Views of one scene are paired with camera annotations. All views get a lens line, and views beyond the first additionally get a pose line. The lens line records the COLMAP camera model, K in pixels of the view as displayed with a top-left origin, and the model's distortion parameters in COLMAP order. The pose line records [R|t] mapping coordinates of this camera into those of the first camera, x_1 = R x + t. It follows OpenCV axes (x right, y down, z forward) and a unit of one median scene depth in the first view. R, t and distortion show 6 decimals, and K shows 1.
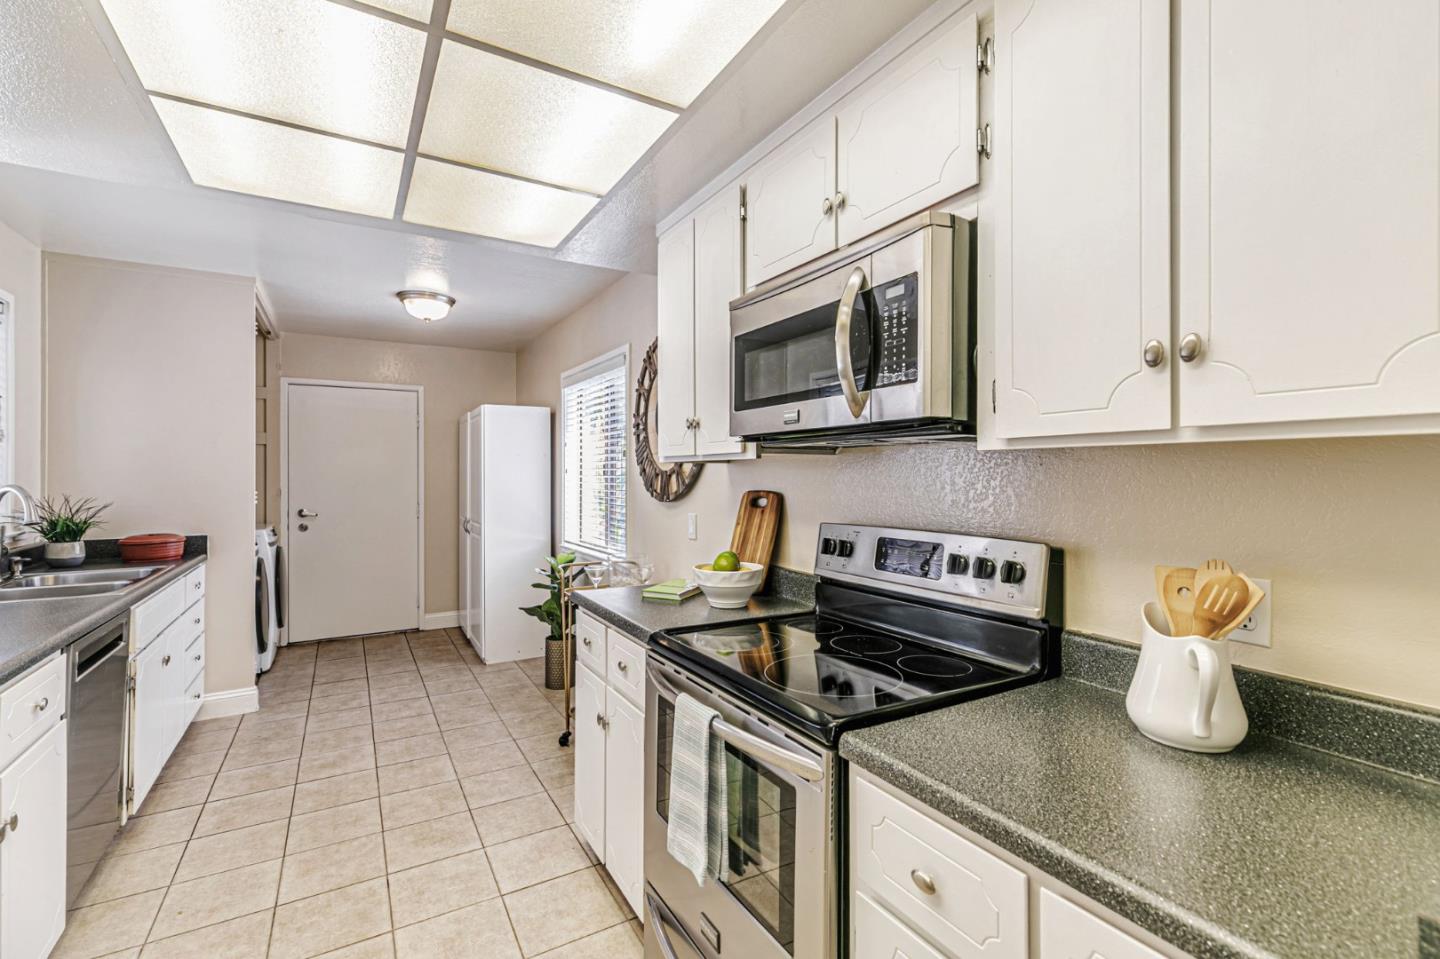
lens RADIAL K [[643.1, 0, 724.9], [0, 643.1, 472.7], [0, 0, 1]] dist [0.001773, 0.000545]
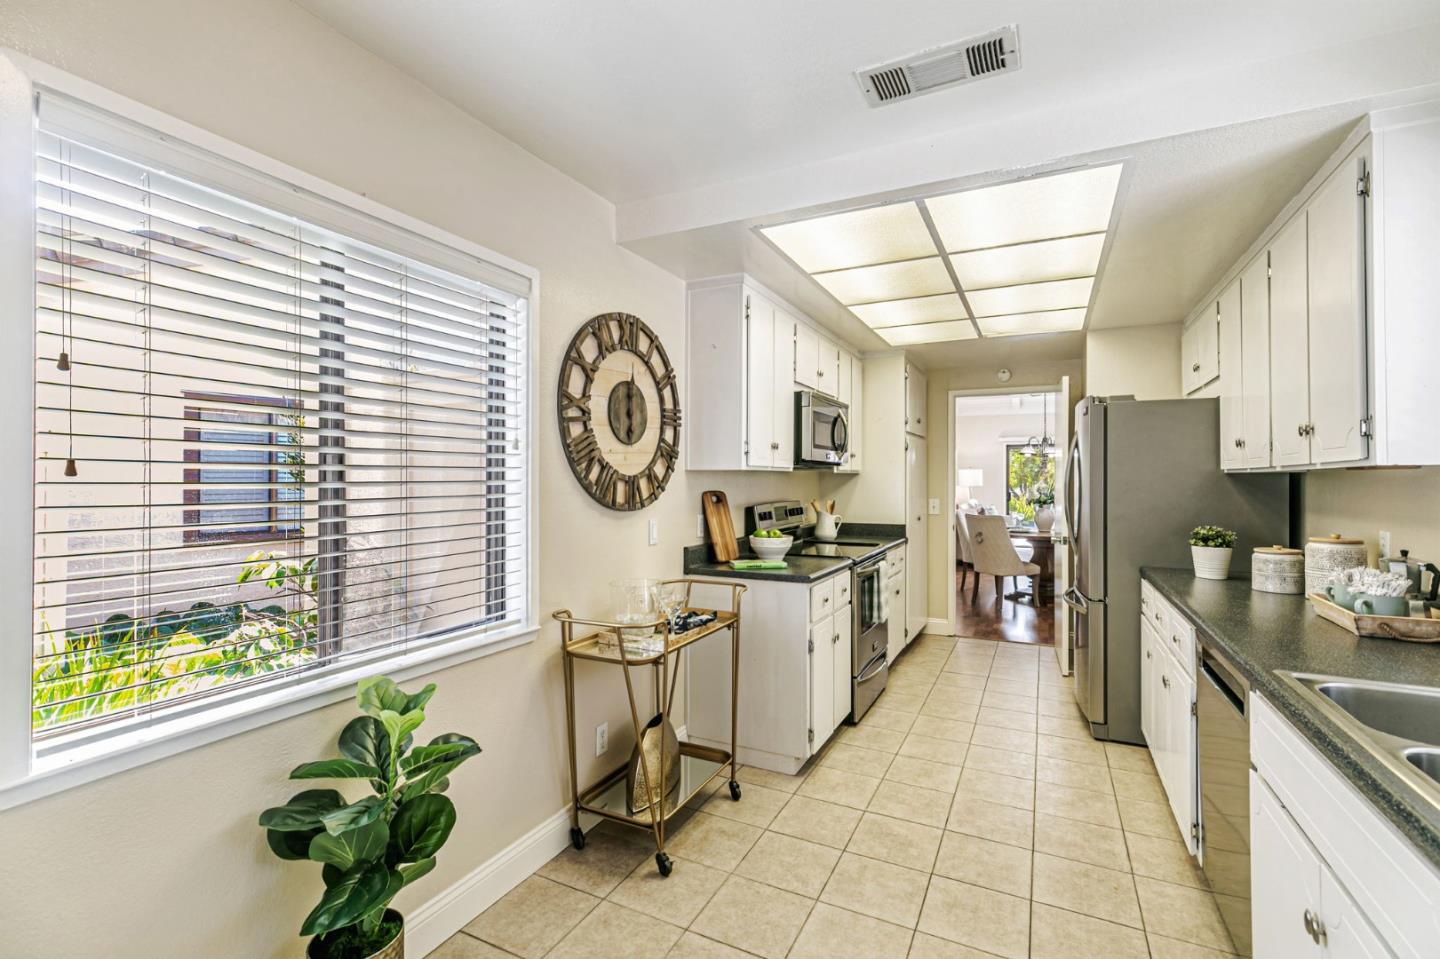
lens RADIAL K [[645.3, 0, 722.2], [0, 645.3, 477.5], [0, 0, 1]] dist [0.005468, -0.000238]
pose [[-0.541447, -0.000166, 0.840735, -0.672105], [-0.005842, 0.999977, -0.003565, 0.001483], [-0.840715, -0.006842, -0.541435, 1.030792]]
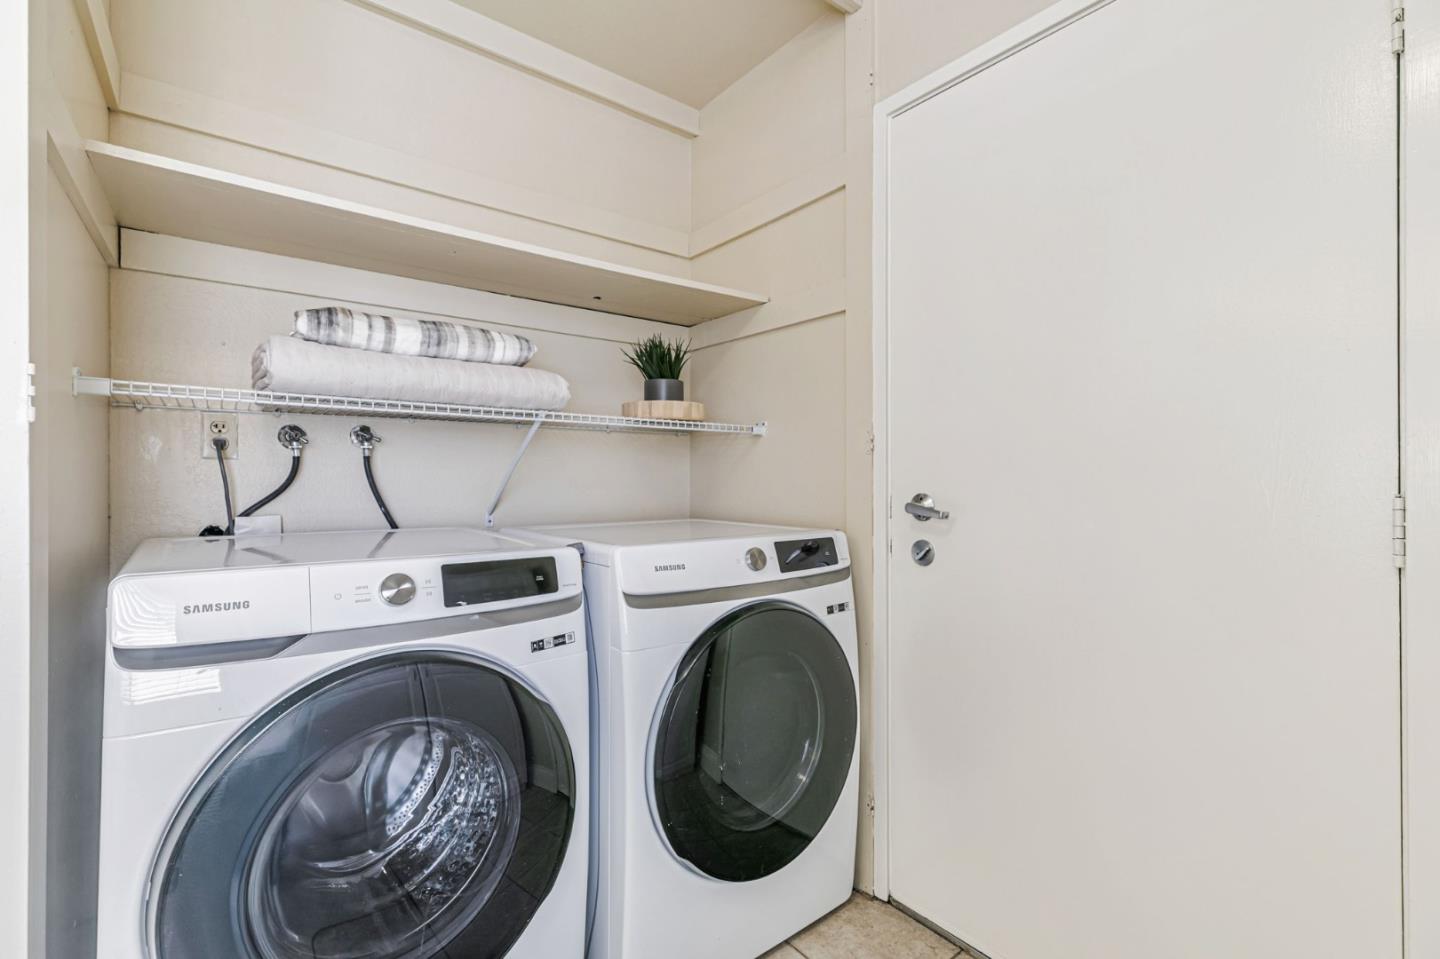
lens RADIAL K [[649.5, 0, 723.9], [0, 649.5, 479.2], [0, 0, 1]] dist [0.005509, 0.000140]
pose [[0.120791, 0.004161, -0.992669, -0.439912], [0.001738, 0.999989, 0.004403, 0.060313], [0.992676, -0.002257, 0.120782, 1.083863]]
